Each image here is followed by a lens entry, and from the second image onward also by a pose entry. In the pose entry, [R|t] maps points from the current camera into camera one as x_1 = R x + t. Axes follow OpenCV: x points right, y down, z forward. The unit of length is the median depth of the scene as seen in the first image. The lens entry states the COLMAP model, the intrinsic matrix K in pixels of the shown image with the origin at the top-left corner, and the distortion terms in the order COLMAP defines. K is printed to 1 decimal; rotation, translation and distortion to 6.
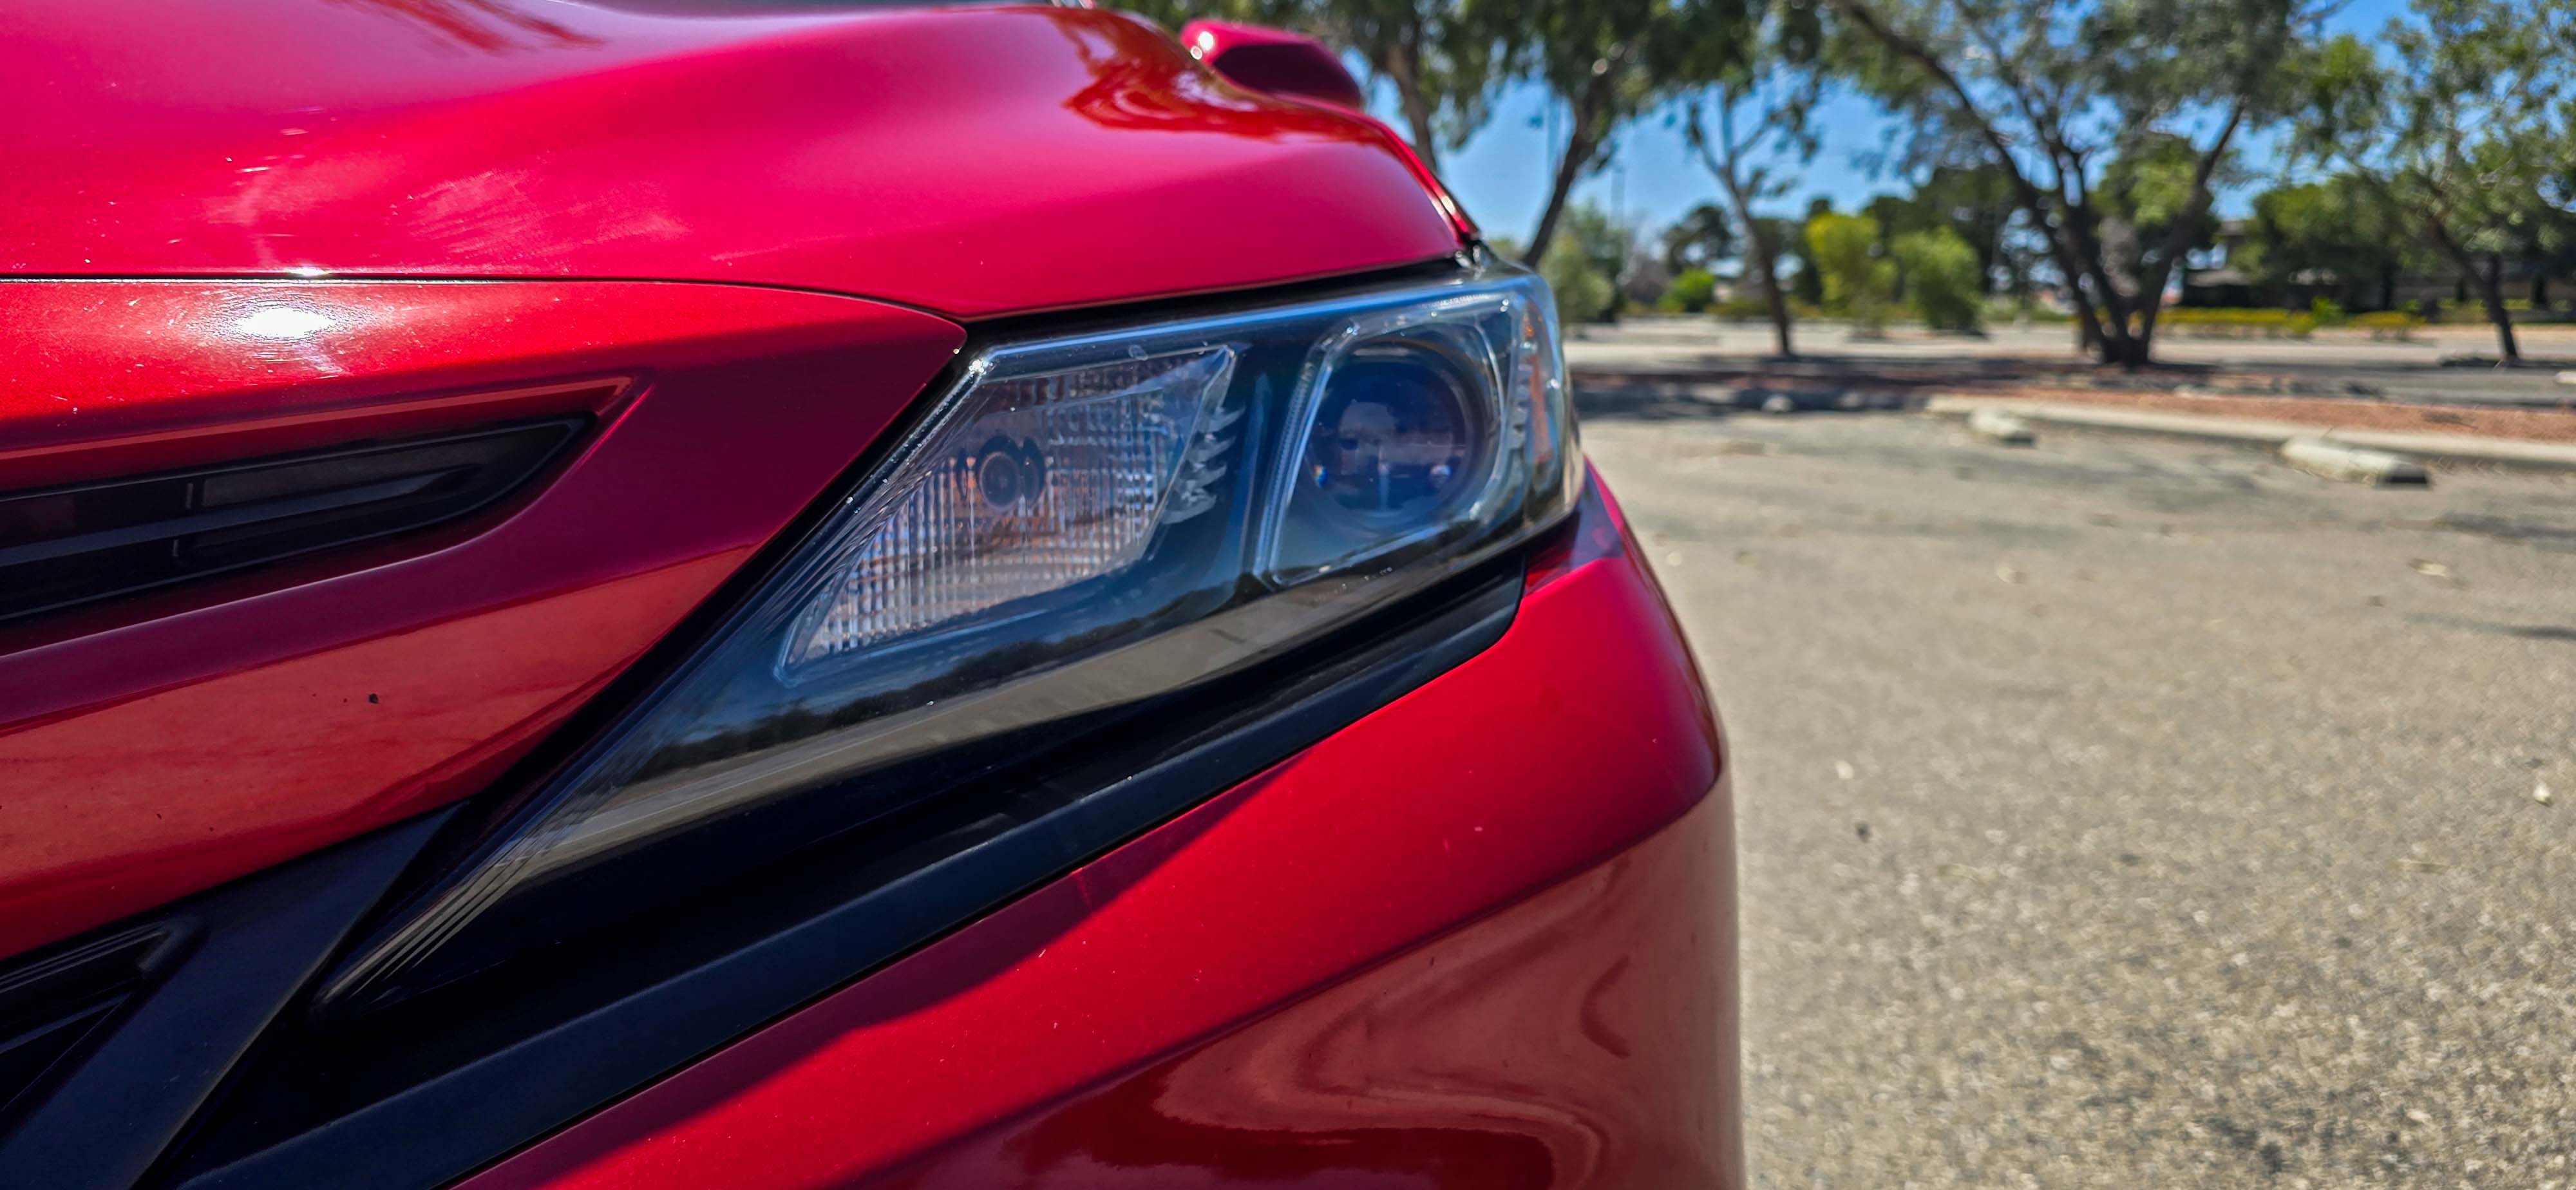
lens RADIAL K [[1771.5, 0, 1288.0], [0, 1771.5, 595.0], [0, 0, 1]] dist [0.018440, 0.002611]
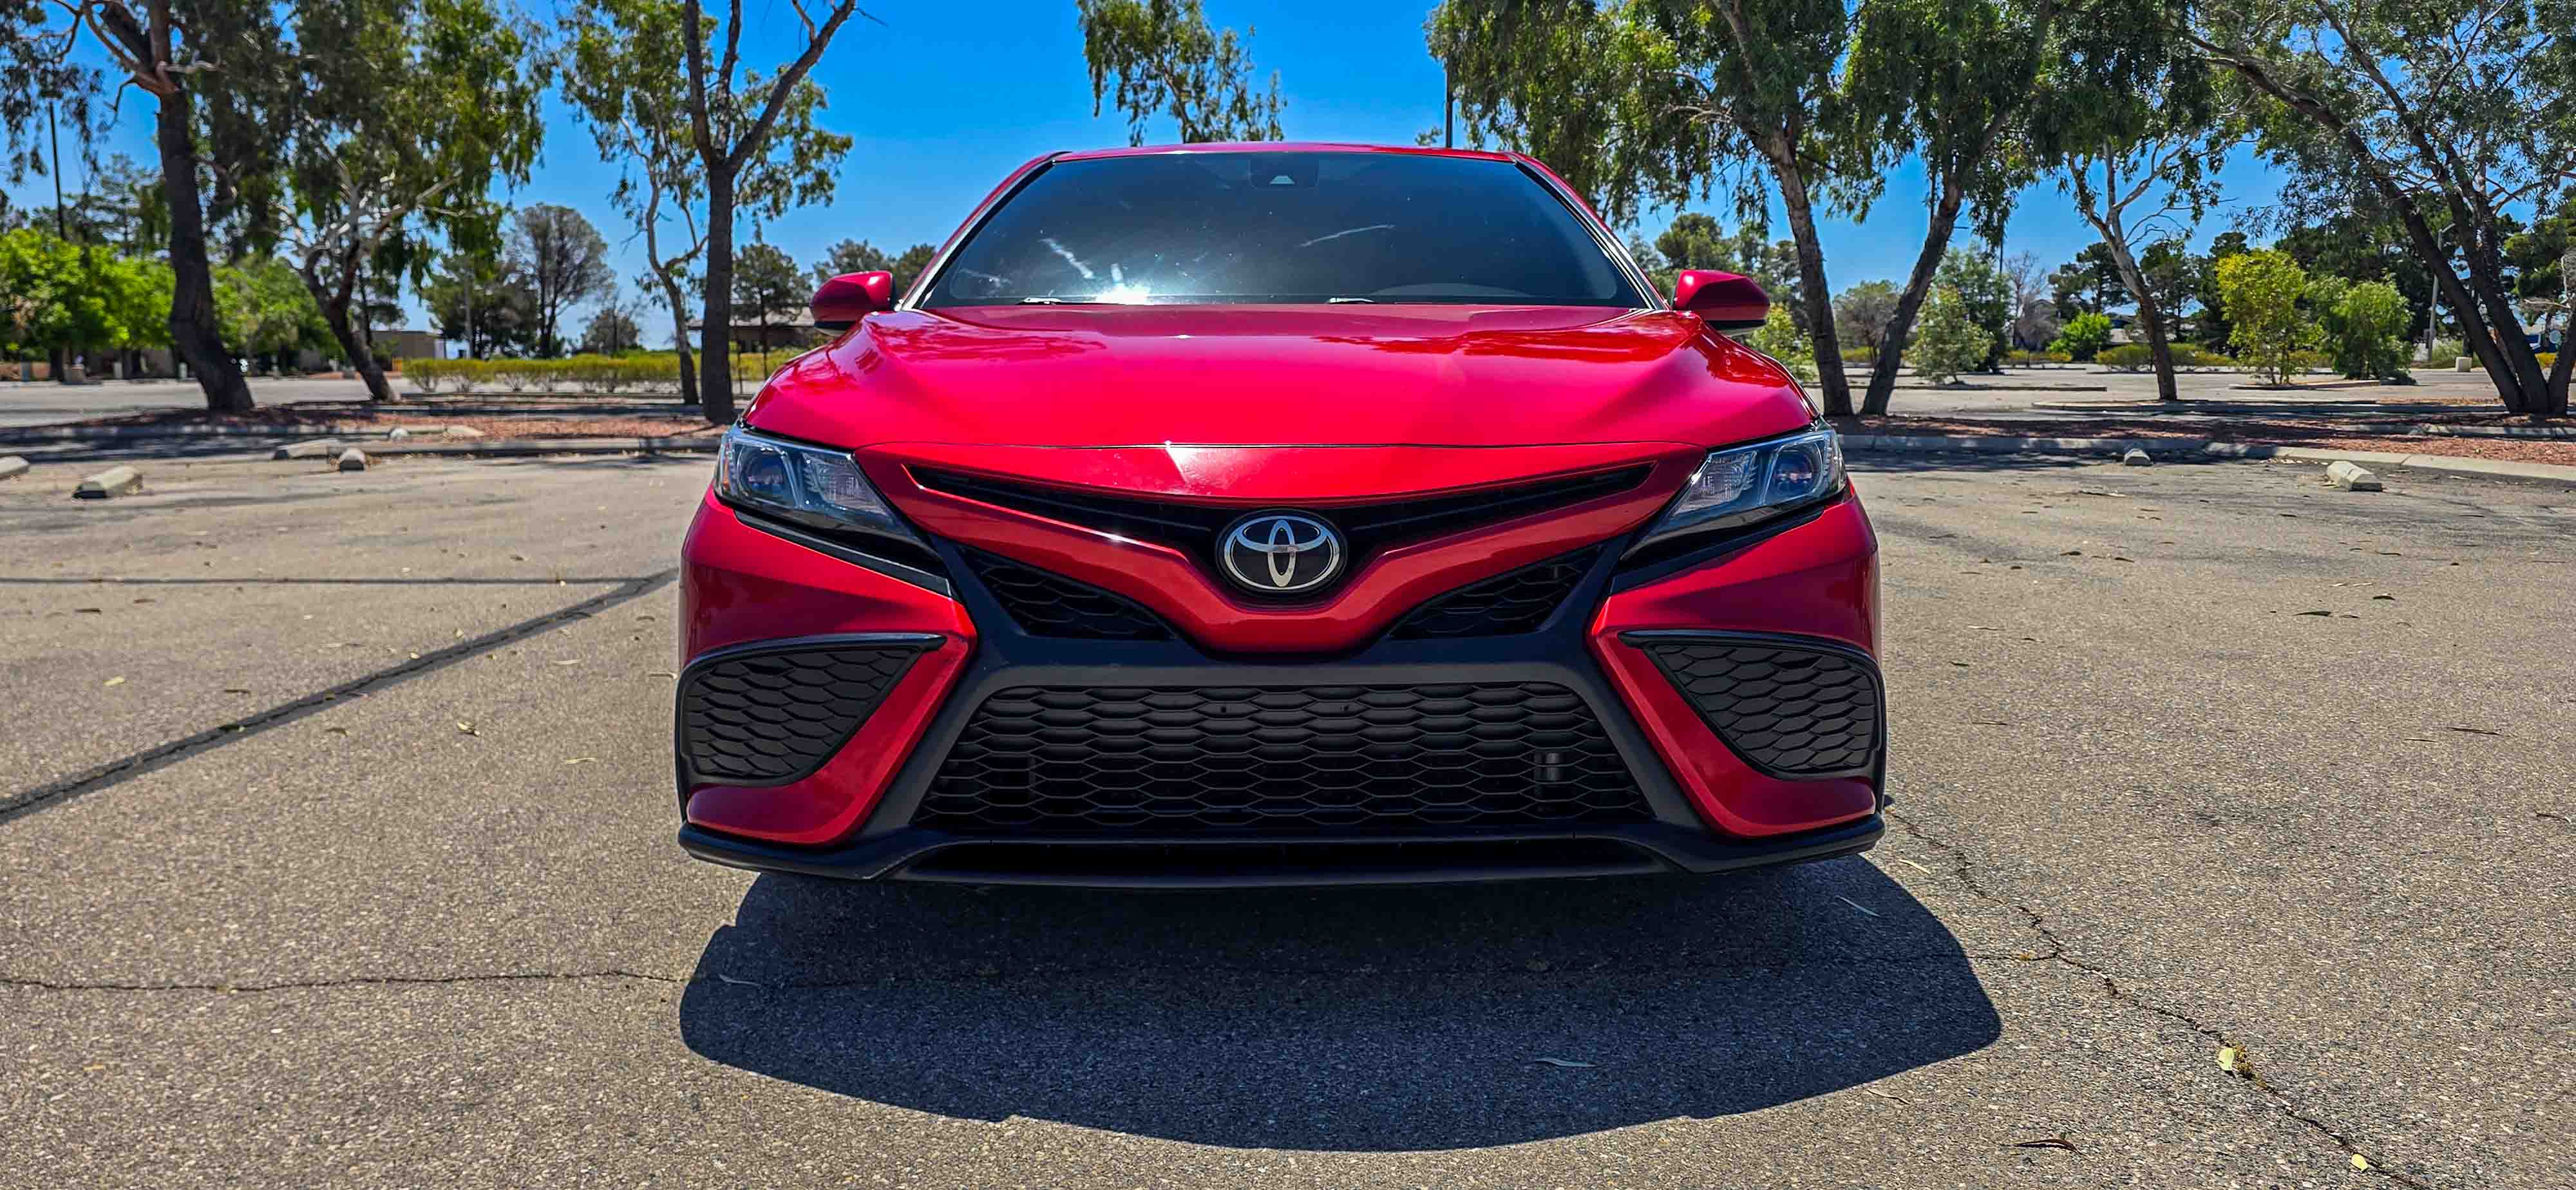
lens RADIAL K [[1753.2, 0, 1300.7], [0, 1753.2, 606.8], [0, 0, 1]] dist [0.025003, 0.003234]
pose [[0.980682, 0.020486, -0.194533, -0.010388], [-0.023872, 0.999601, -0.015077, 0.012355], [0.194146, 0.019430, 0.980780, -0.127858]]
